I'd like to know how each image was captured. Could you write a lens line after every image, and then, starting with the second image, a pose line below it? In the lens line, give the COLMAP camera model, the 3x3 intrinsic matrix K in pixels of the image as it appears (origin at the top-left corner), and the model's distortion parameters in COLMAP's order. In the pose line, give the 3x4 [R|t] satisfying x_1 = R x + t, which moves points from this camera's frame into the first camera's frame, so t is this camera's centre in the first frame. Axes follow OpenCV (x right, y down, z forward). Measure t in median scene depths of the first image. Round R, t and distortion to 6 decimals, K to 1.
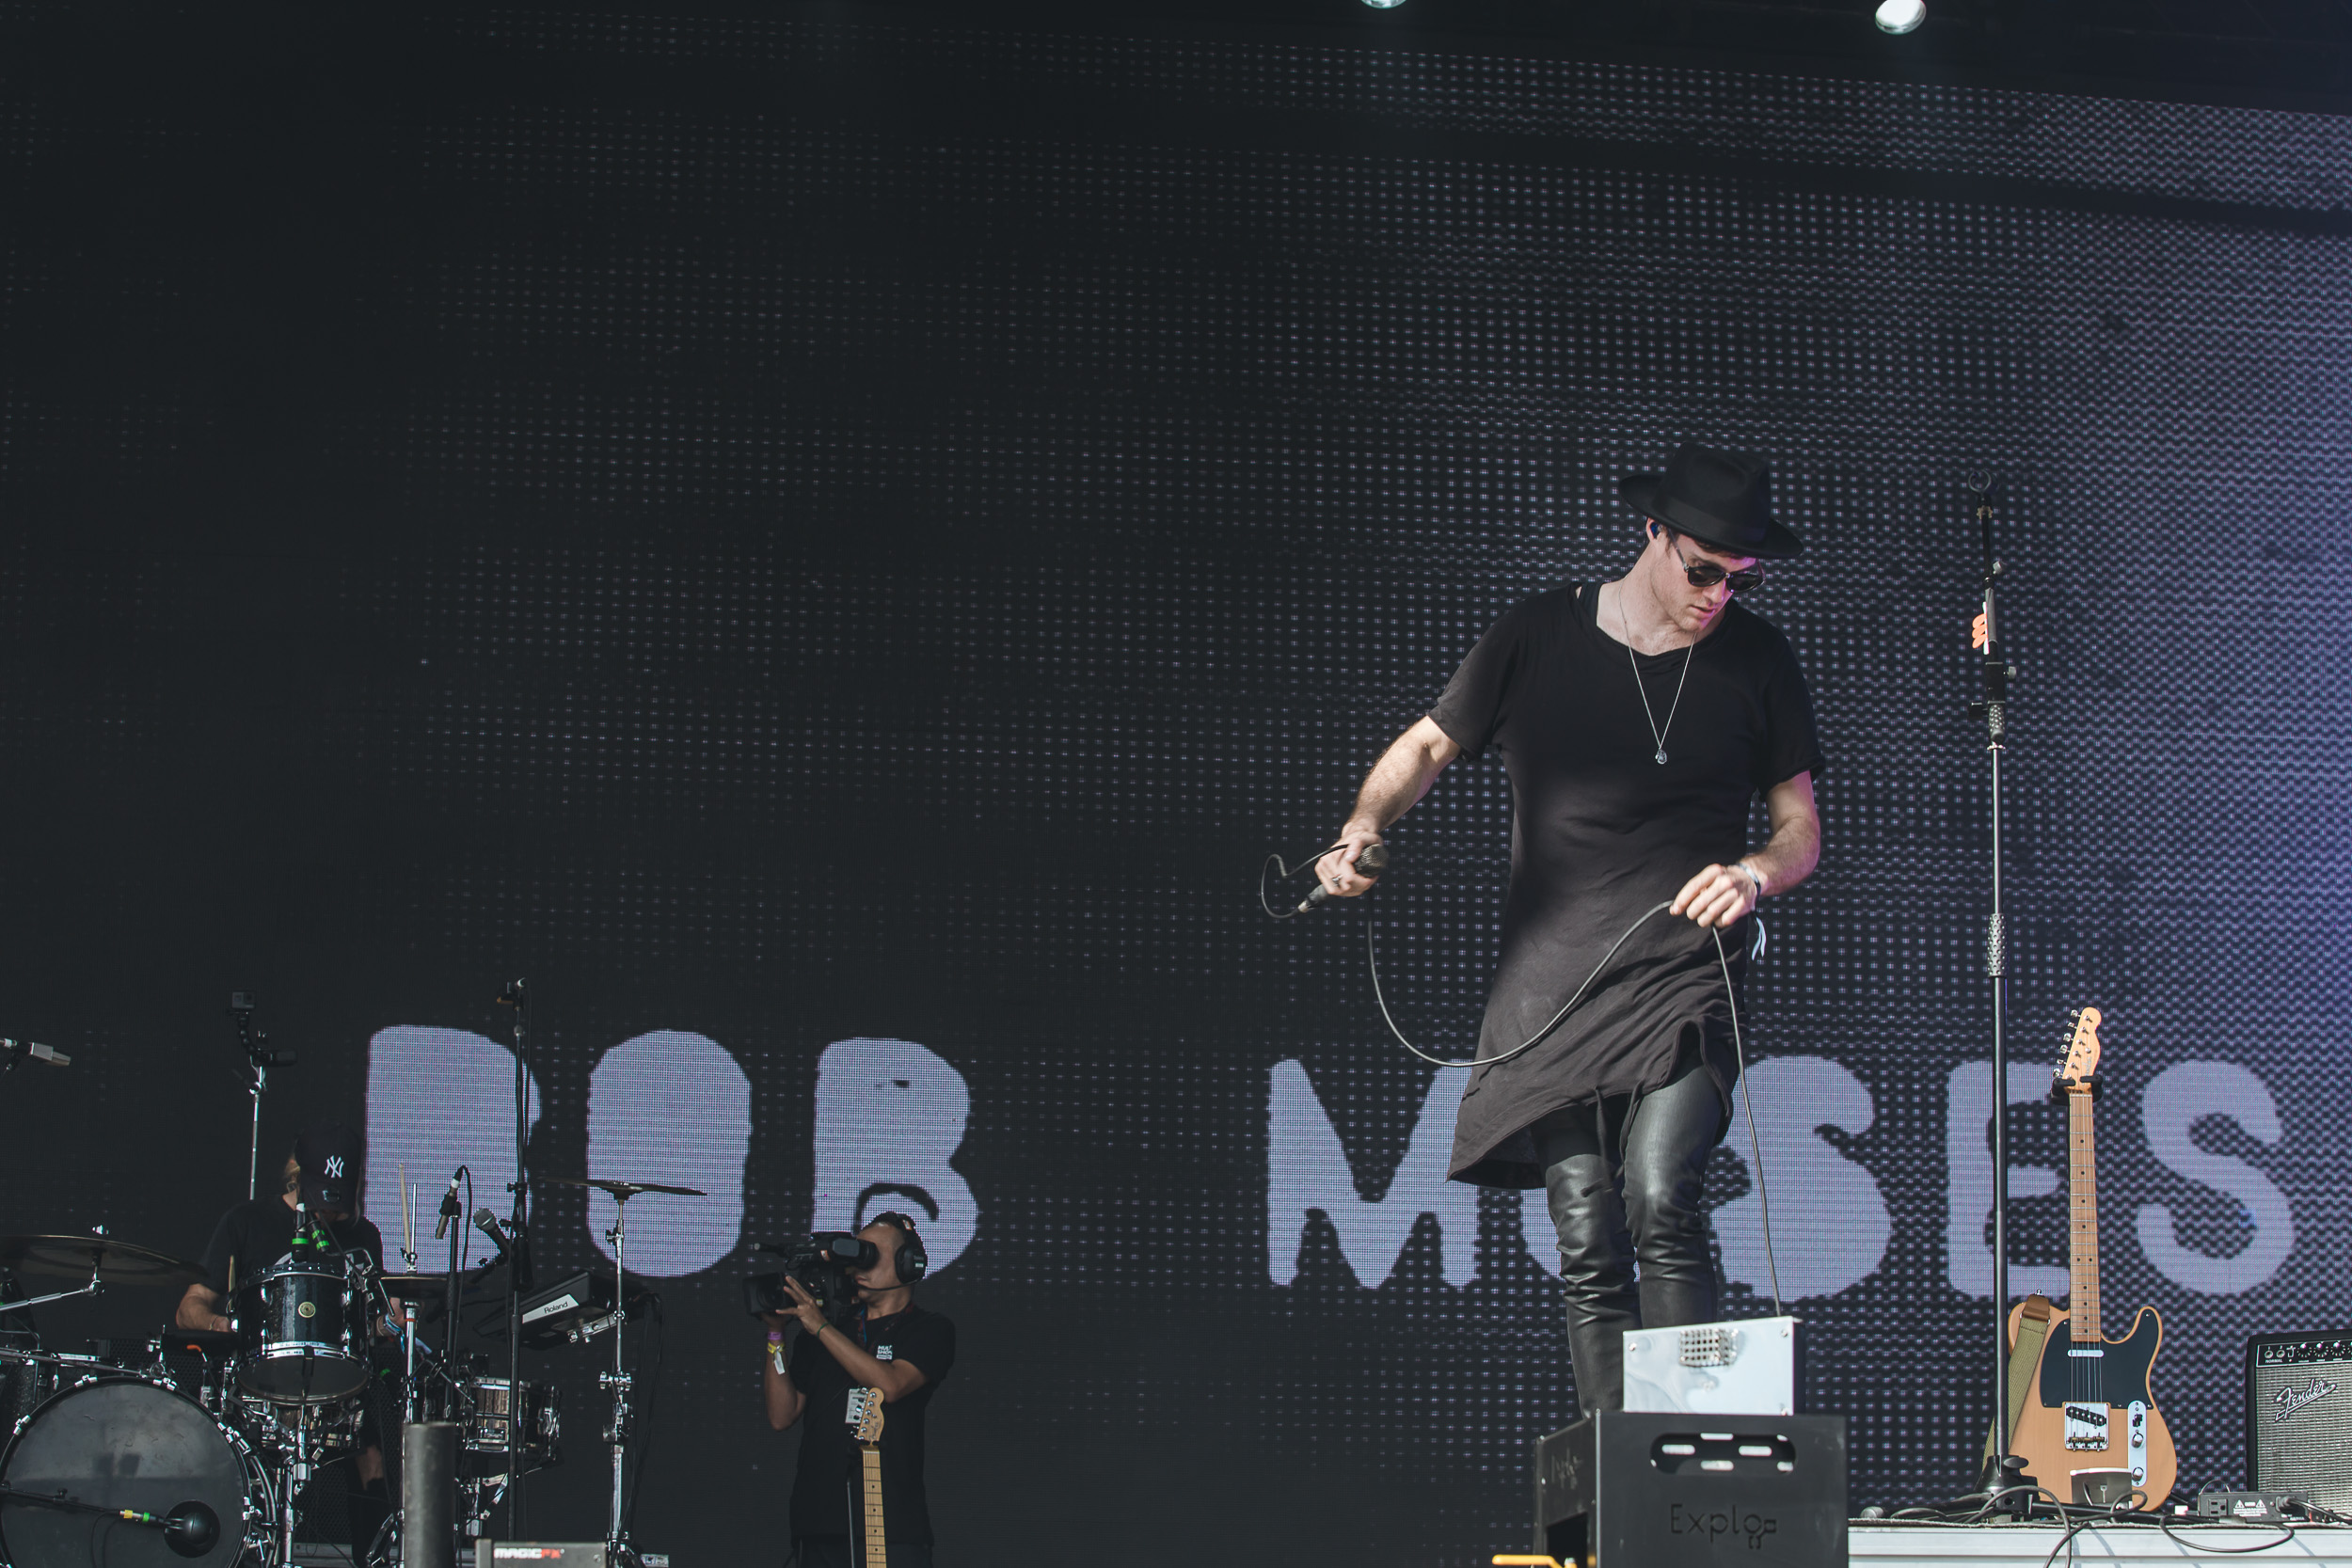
lens RADIAL K [[4741.1, 0, 1174.6], [0, 4741.1, 781.8], [0, 0, 1]] dist [-0.299428, 0.000000]
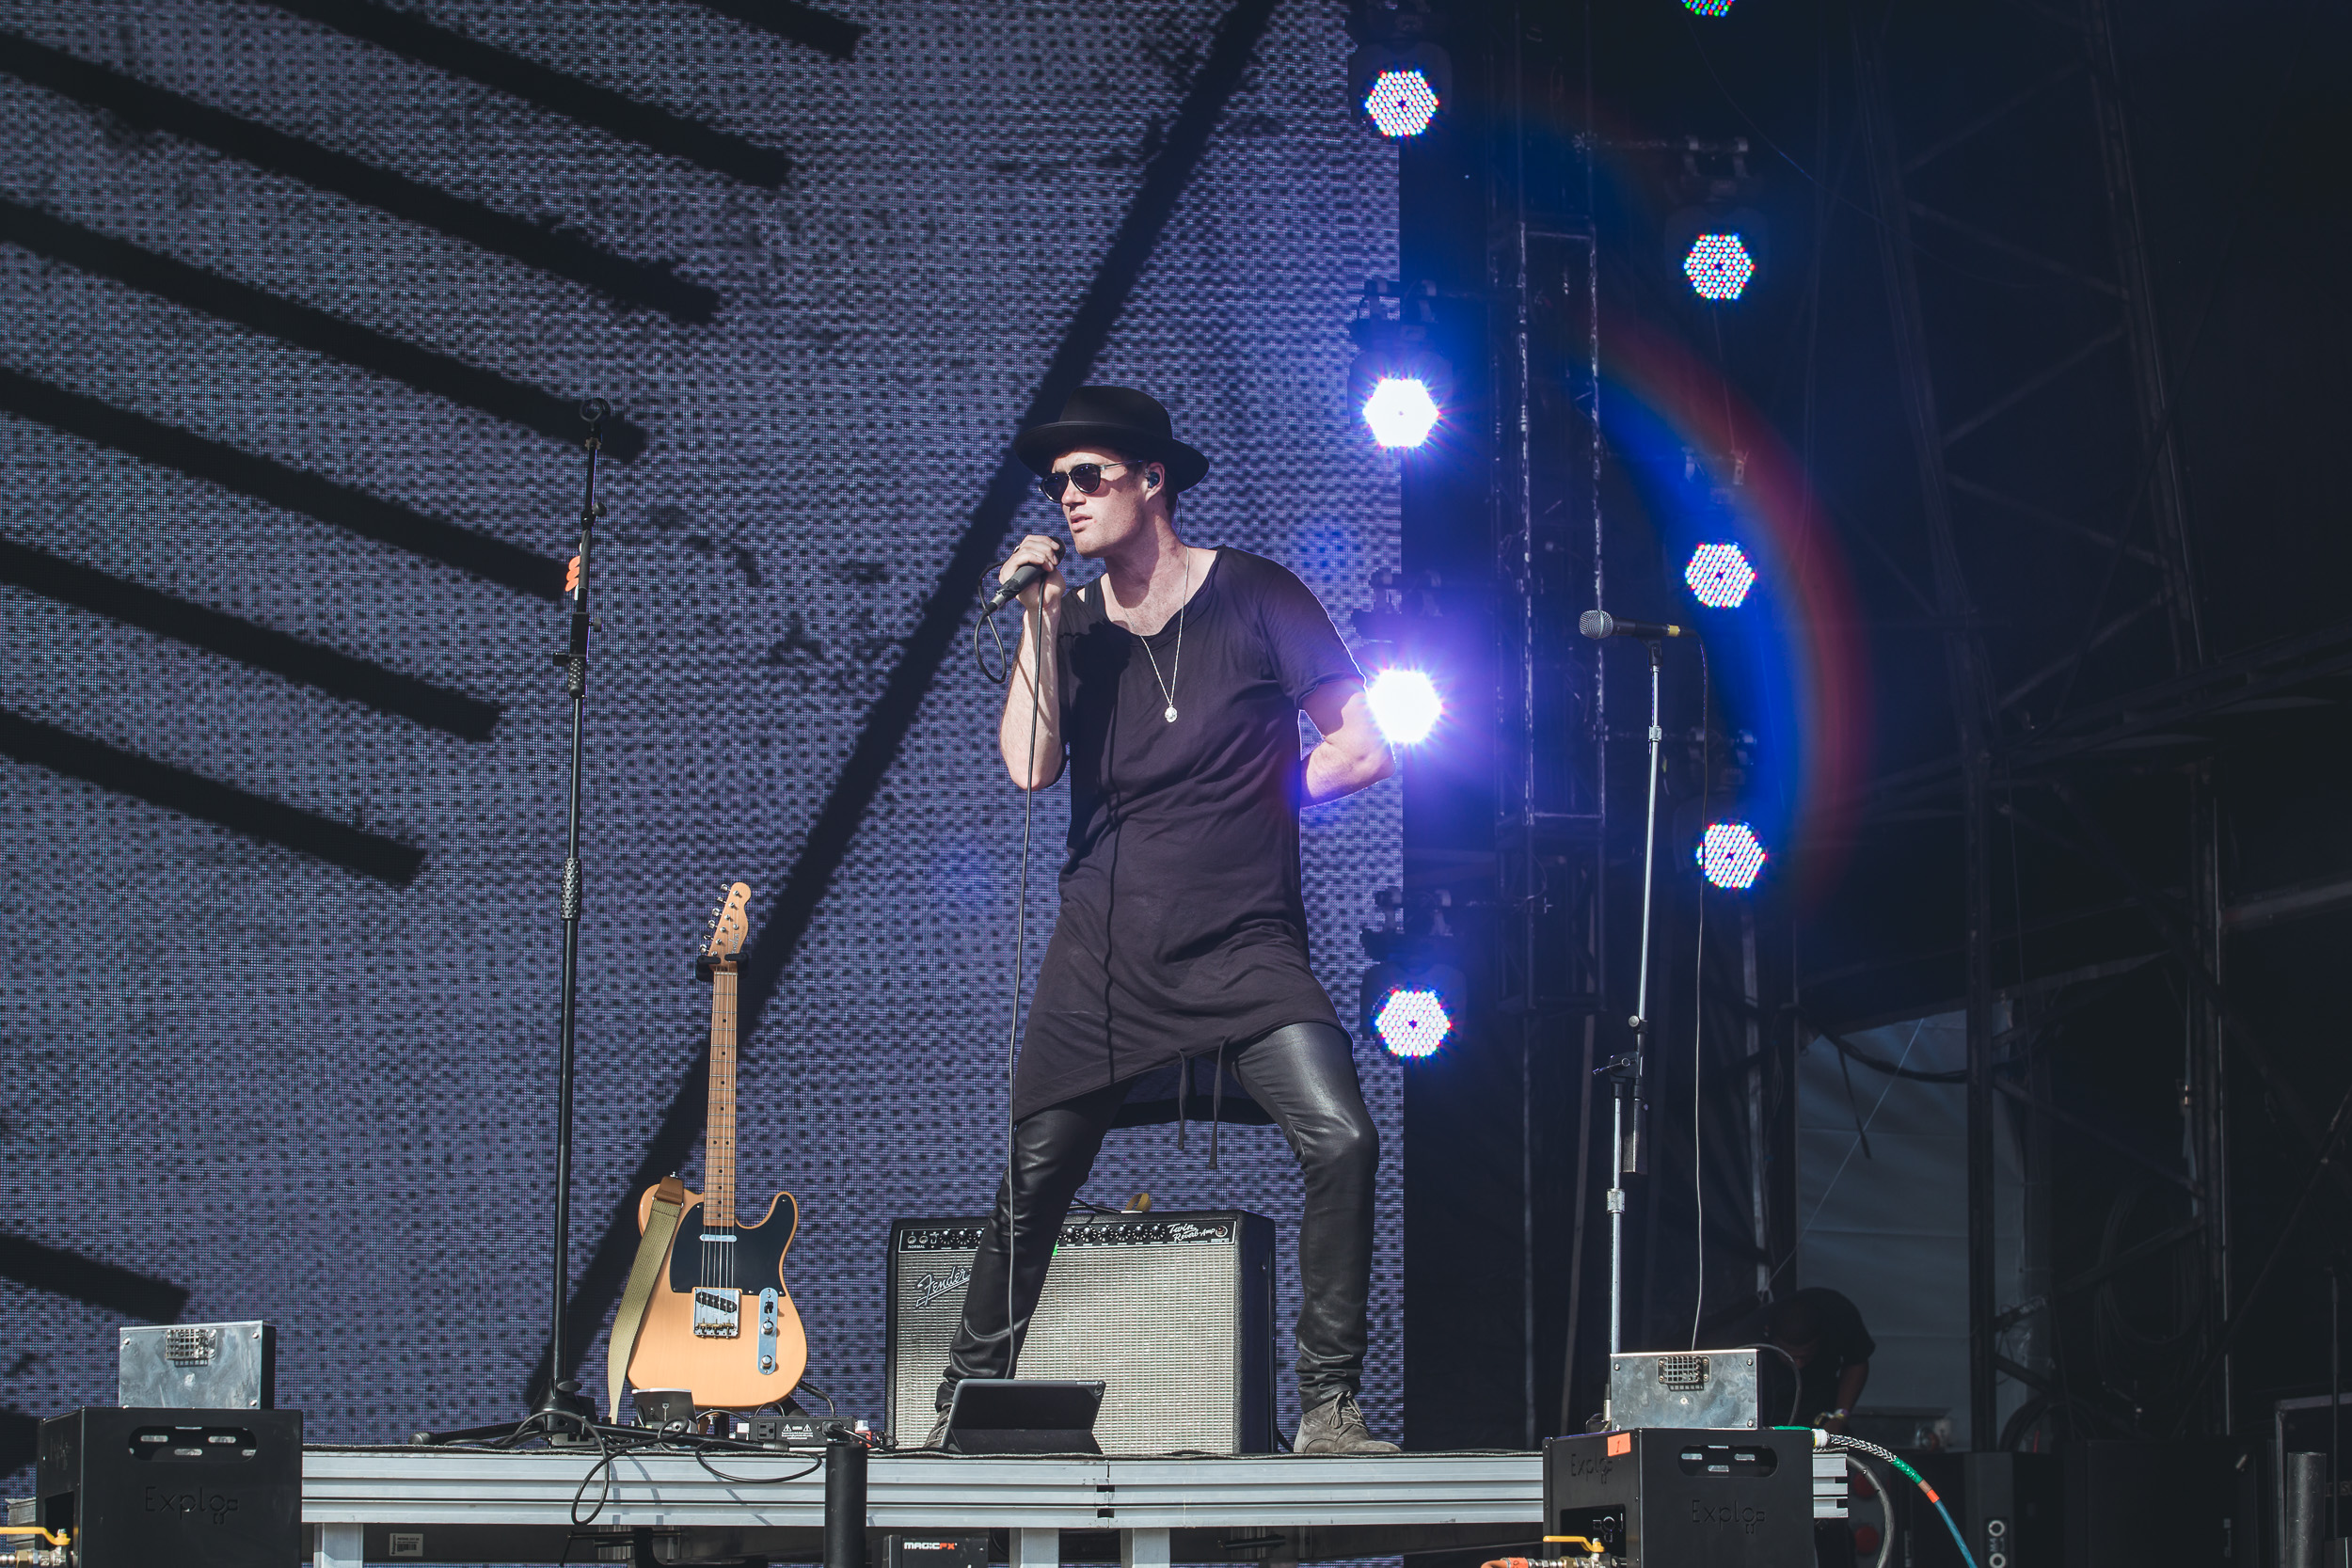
lens RADIAL K [[6457.5, 0, 1176.1], [0, 6457.5, 784.9], [0, 0, 1]] dist [-0.018961, 0.000000]
pose [[0.981179, 0.014466, 0.192555, 0.024518], [-0.032007, 0.995580, 0.088296, -0.099043], [-0.190427, -0.092797, 0.977306, -0.357876]]
